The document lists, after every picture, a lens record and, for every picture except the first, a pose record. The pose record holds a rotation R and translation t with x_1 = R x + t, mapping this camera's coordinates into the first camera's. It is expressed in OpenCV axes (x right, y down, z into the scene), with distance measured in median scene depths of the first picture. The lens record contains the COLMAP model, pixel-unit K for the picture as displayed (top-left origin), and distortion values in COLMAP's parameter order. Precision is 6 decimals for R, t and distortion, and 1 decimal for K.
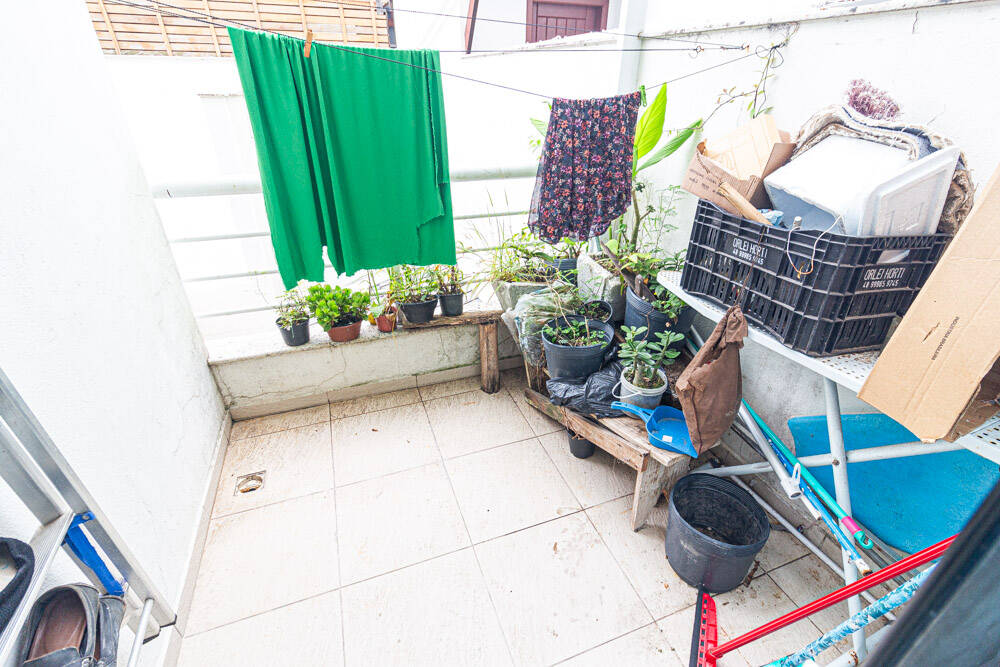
lens RADIAL K [[461.8, 0, 505.0], [0, 461.8, 324.4], [0, 0, 1]] dist [-0.001727, -0.000061]
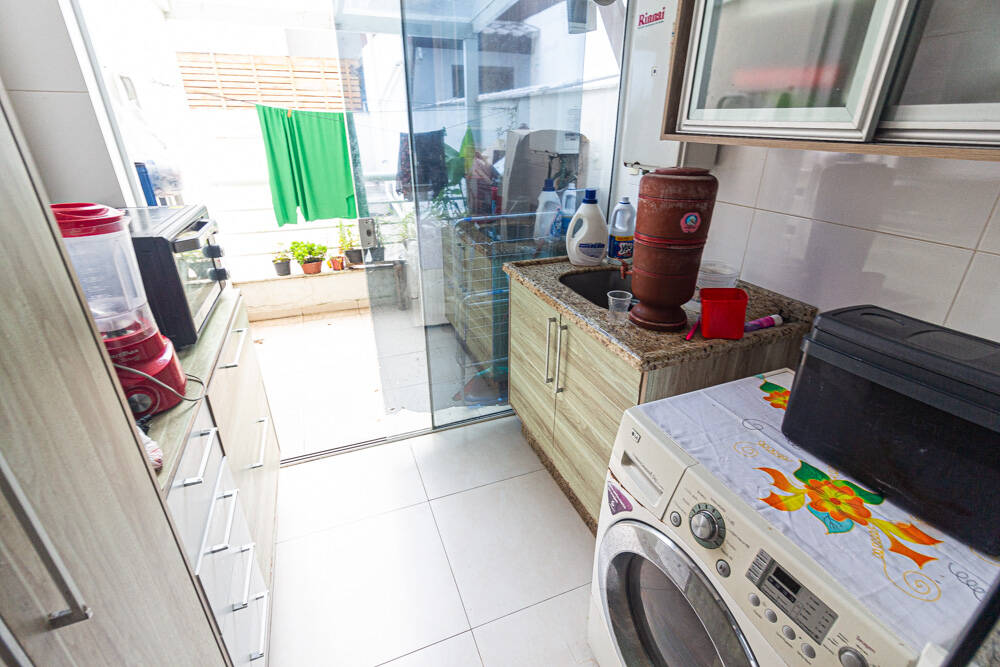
lens RADIAL K [[461.8, 0, 505.0], [0, 461.8, 324.4], [0, 0, 1]] dist [-0.001727, -0.000061]
pose [[0.999532, -0.020809, 0.022404, 0.316691], [0.022515, 0.996637, -0.078788, 0.368114], [-0.020689, 0.079255, 0.996640, -0.683759]]
